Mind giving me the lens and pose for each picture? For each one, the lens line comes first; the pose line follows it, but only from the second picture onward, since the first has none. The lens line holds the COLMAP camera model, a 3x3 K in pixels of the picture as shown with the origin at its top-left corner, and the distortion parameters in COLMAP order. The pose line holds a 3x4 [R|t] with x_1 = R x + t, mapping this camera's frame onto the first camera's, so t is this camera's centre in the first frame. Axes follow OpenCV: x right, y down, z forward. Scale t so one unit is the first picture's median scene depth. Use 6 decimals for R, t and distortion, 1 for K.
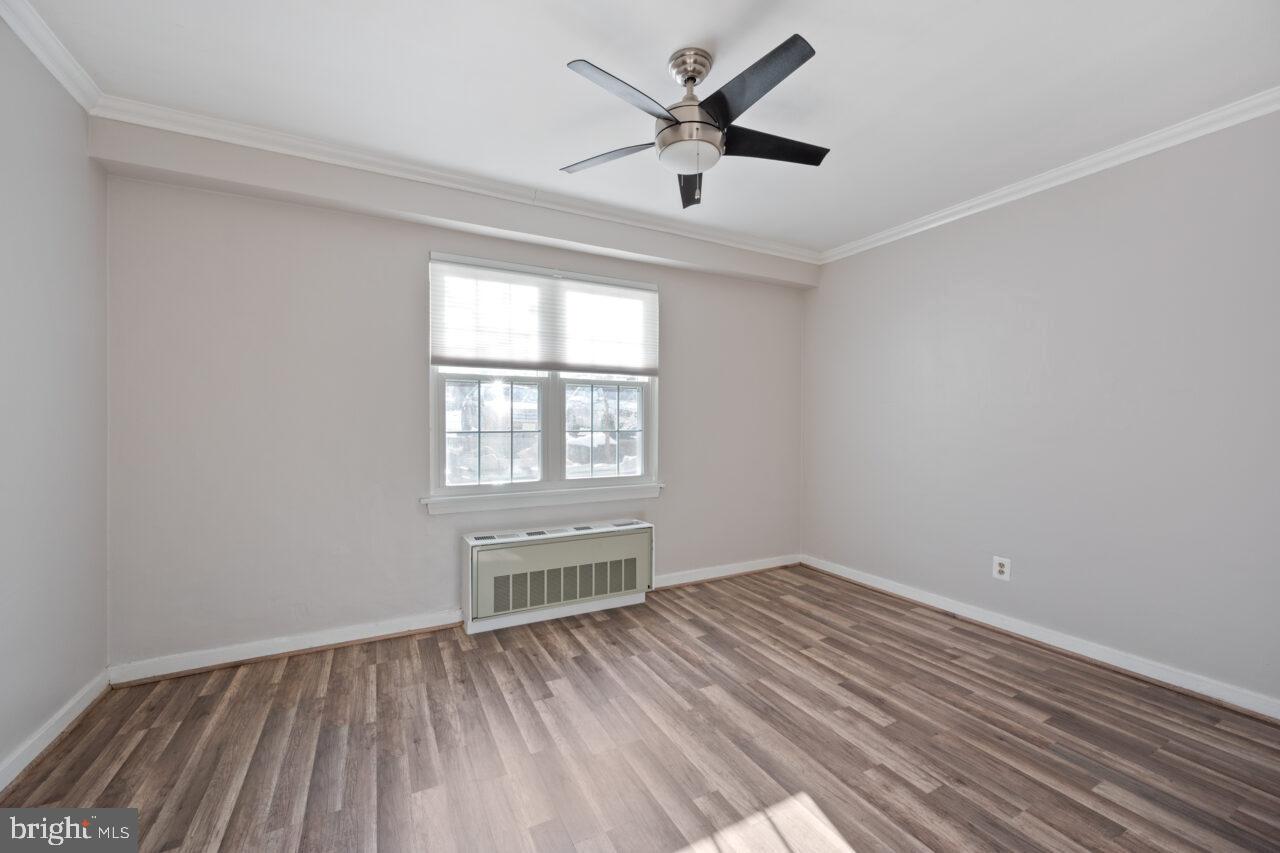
lens RADIAL K [[514.7, 0, 639.6], [0, 514.7, 420.3], [0, 0, 1]] dist [-0.000008, 0.000228]
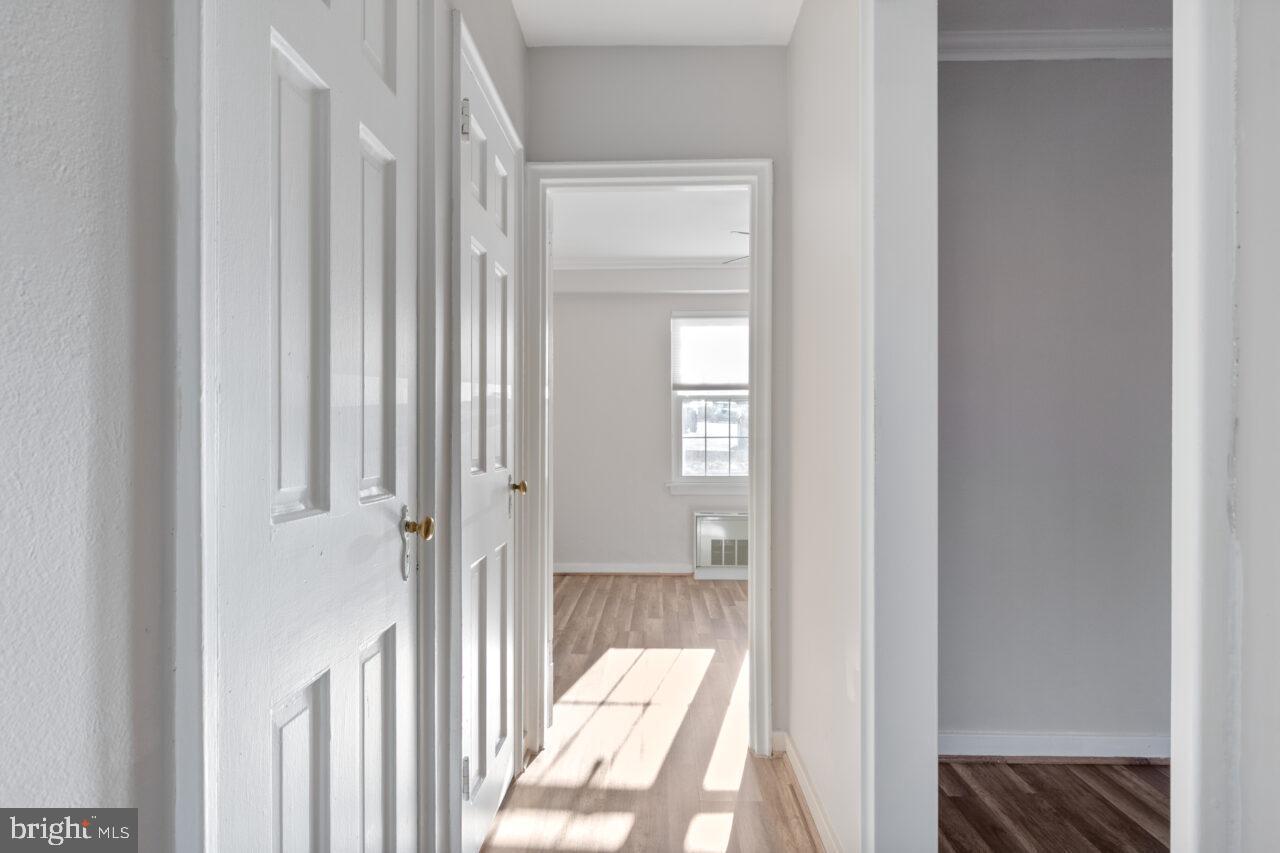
lens RADIAL K [[662.4, 0, 640.3], [0, 662.4, 423.8], [0, 0, 1]] dist [0.000417, 0.000001]
pose [[0.878650, -0.004892, -0.477442, 0.433875], [0.000796, 0.999961, -0.008780, 0.002360], [0.477466, 0.007335, 0.878619, -0.723768]]
